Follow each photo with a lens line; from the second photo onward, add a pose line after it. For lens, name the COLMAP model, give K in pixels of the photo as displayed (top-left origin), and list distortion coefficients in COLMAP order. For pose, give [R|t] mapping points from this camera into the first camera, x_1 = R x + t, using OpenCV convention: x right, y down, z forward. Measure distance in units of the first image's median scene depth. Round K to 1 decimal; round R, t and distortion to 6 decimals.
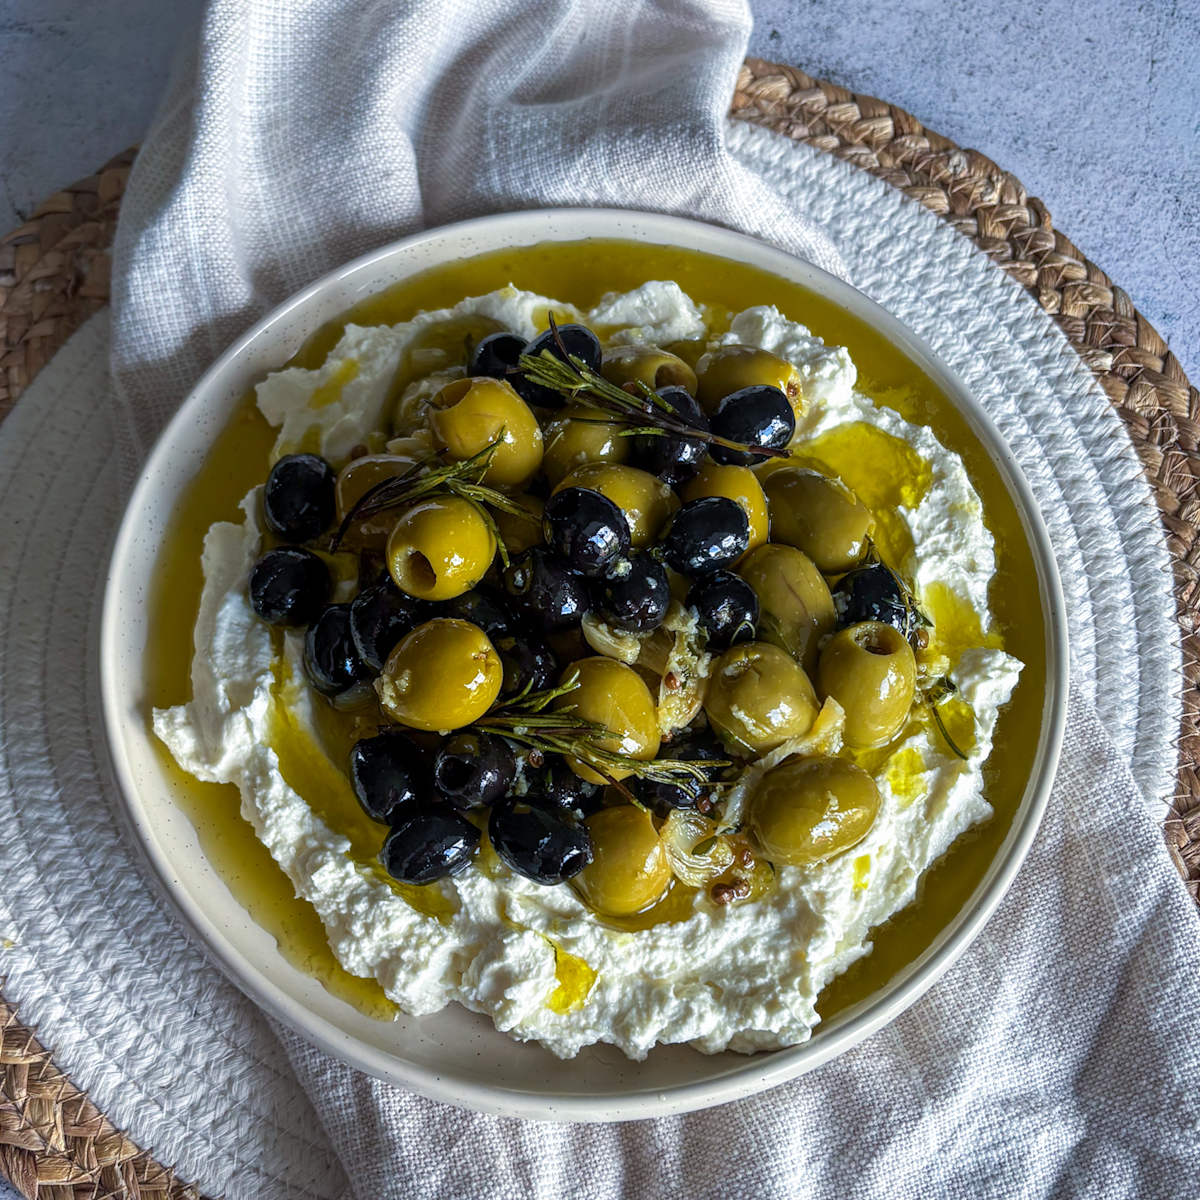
lens RADIAL K [[1339.3, 0, 596.4], [0, 1339.3, 600.0], [0, 0, 1]] dist [-0.028657, 0.000000]
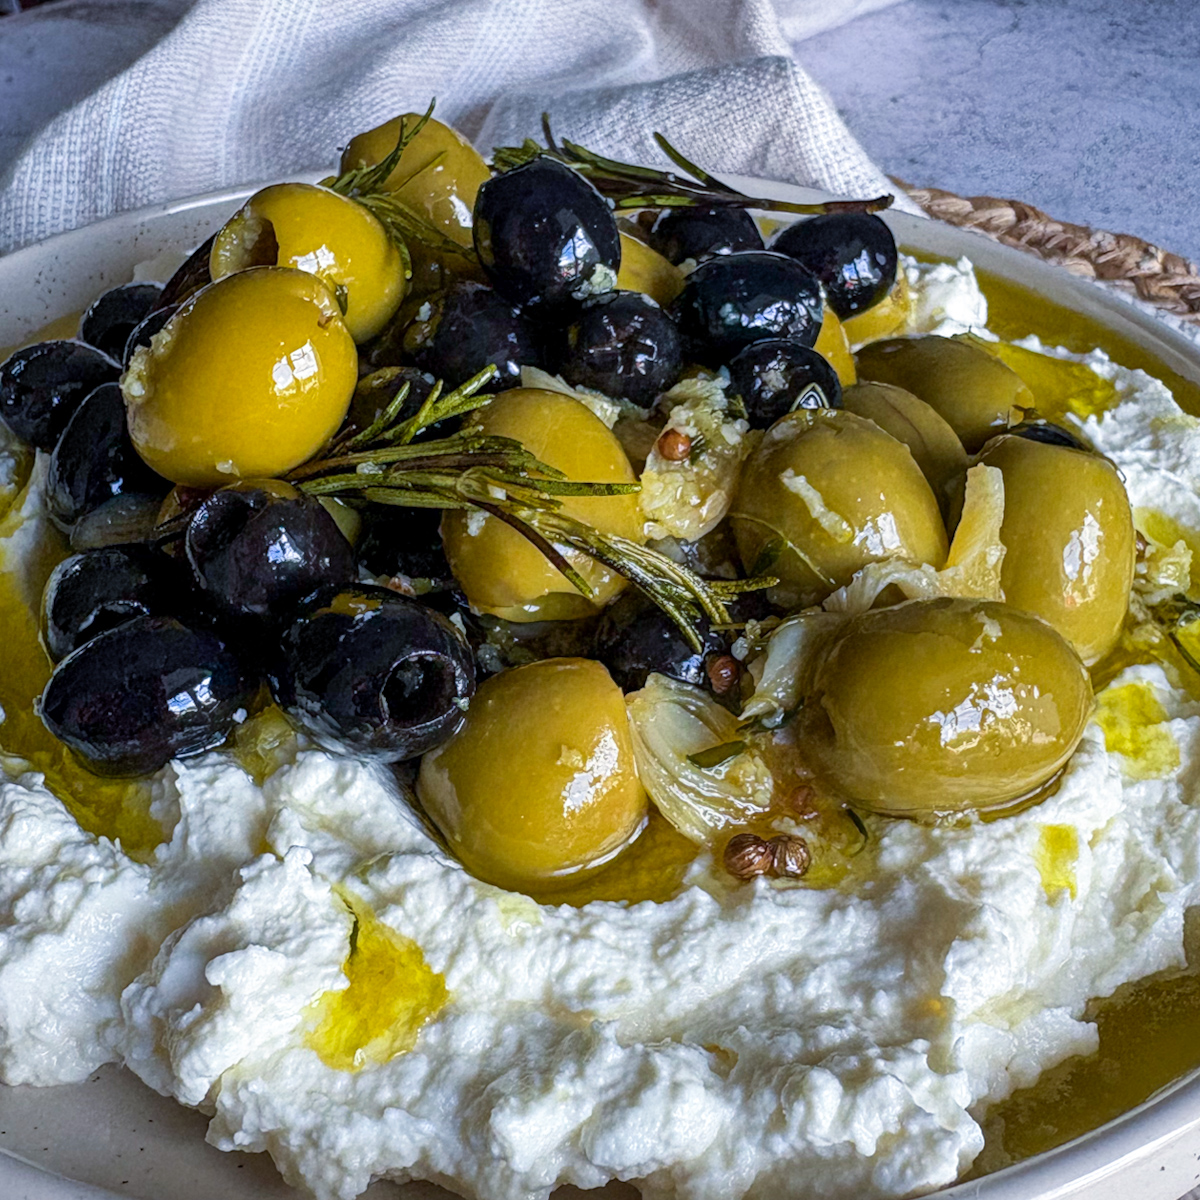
lens RADIAL K [[1339.3, 0, 606.7], [0, 1339.3, 599.3], [0, 0, 1]] dist [-0.028657, 0.000000]
pose [[0.994090, 0.067386, -0.085110, 0.079909], [-0.102681, 0.838123, -0.535730, 0.395818], [0.035232, 0.541303, 0.840089, 0.577150]]
